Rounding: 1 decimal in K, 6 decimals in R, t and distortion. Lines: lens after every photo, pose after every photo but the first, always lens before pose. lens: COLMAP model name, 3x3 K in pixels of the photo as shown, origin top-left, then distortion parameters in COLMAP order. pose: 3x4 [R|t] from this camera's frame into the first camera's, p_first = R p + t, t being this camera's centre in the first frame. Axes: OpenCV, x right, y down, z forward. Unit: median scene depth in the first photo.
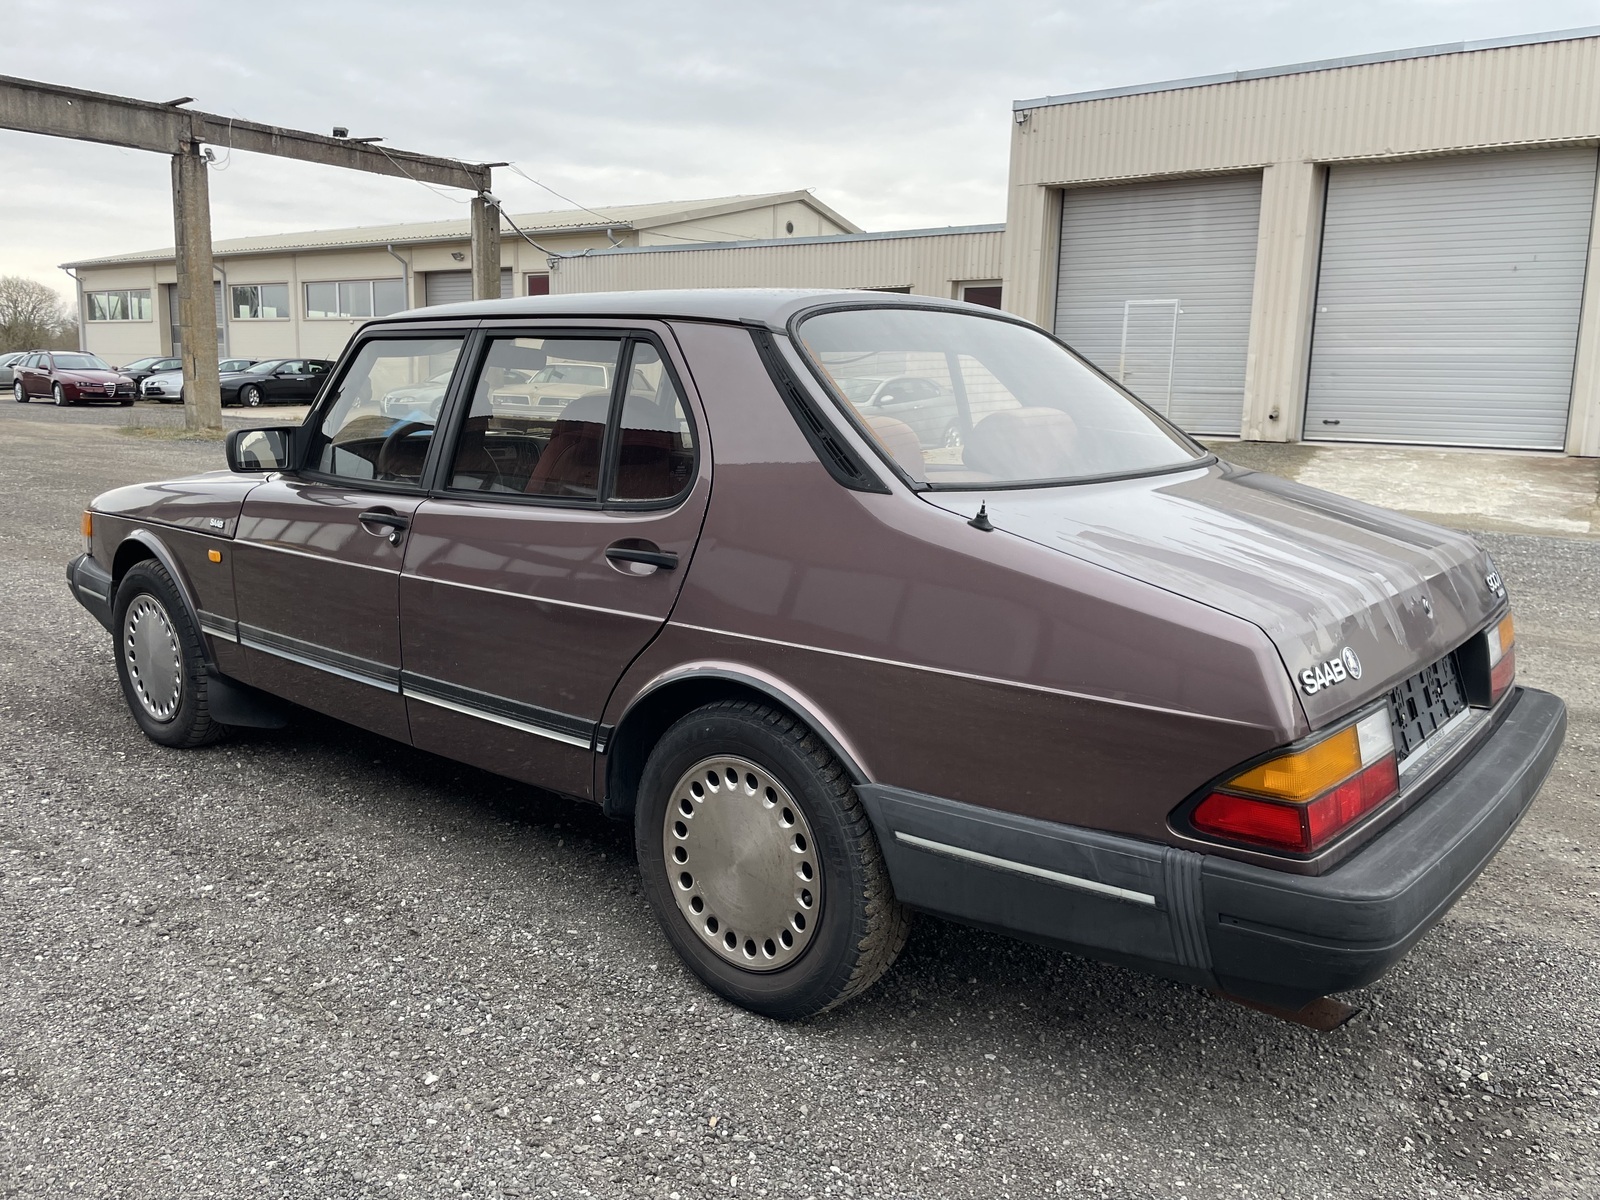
lens RADIAL K [[1239.6, 0, 819.9], [0, 1239.6, 593.8], [0, 0, 1]] dist [0.077872, -0.094507]
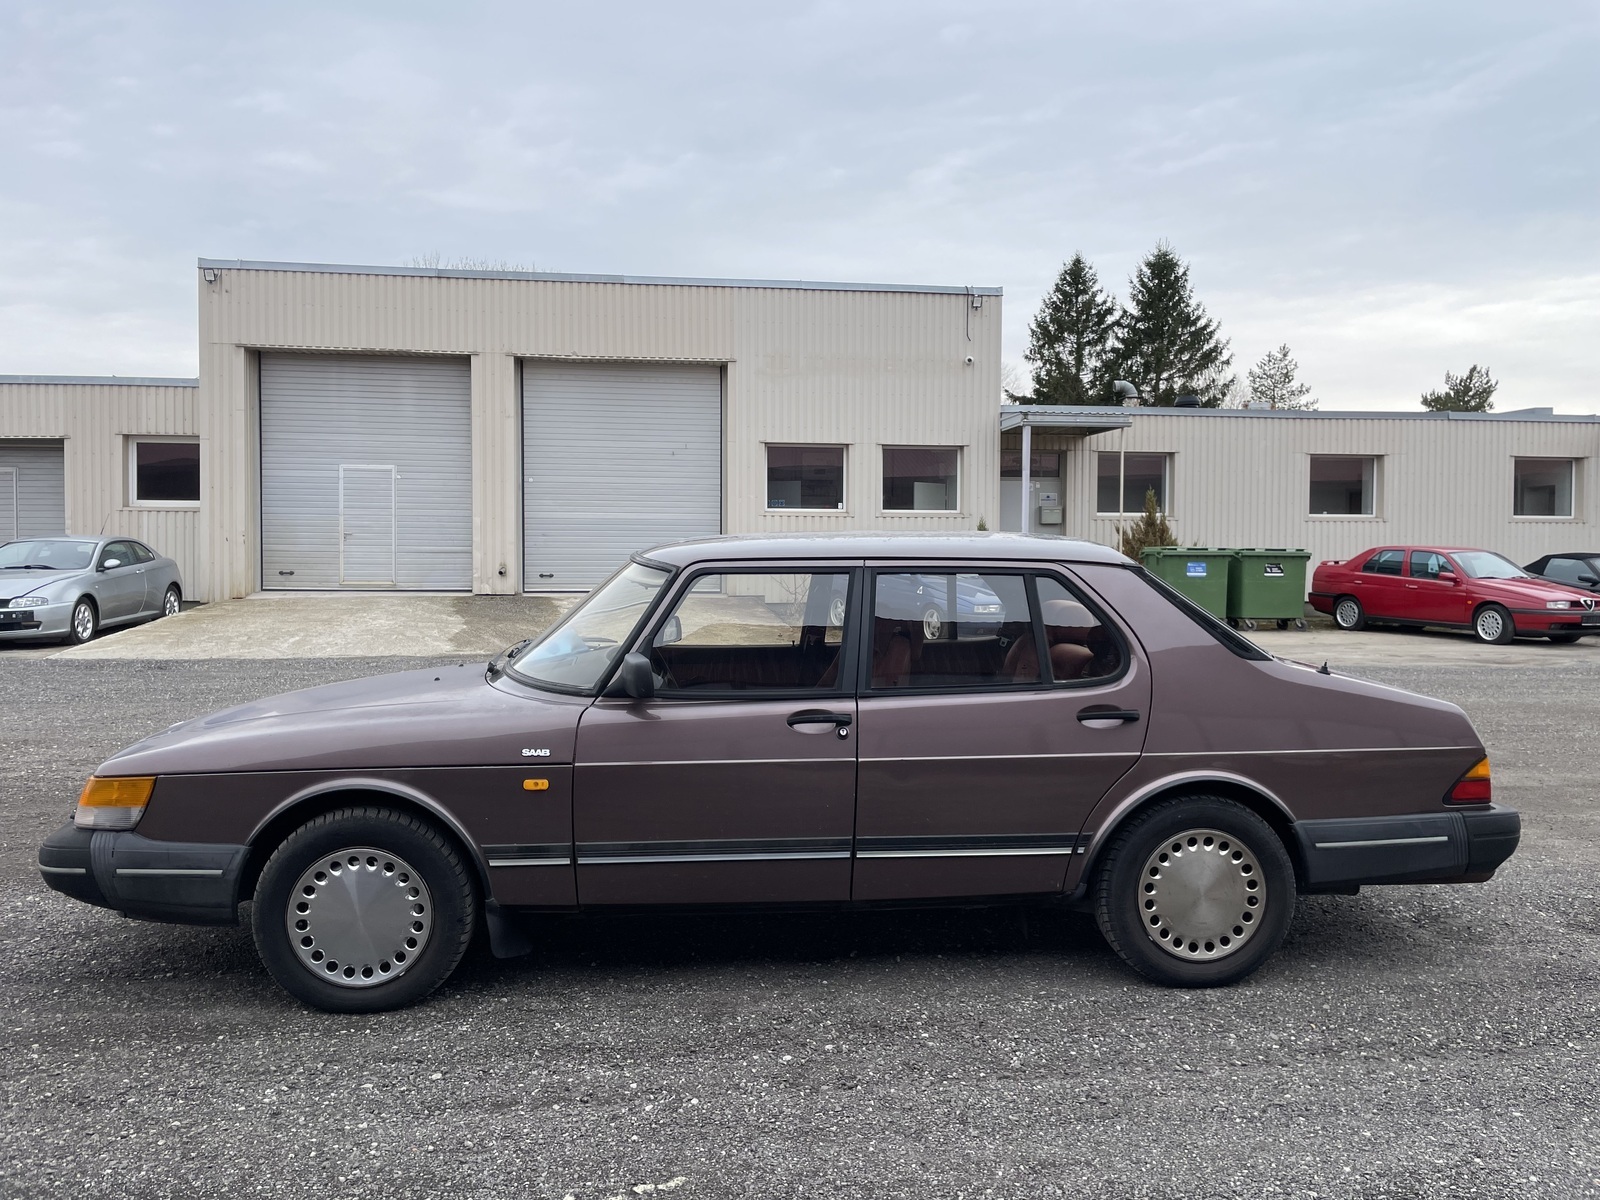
lens RADIAL K [[1239.6, 0, 819.9], [0, 1239.6, 593.8], [0, 0, 1]] dist [0.077872, -0.094507]
pose [[0.700986, -0.050644, 0.711375, -0.236434], [0.130155, 0.989808, -0.057788, -0.021720], [-0.701198, 0.133097, 0.700433, 0.023412]]
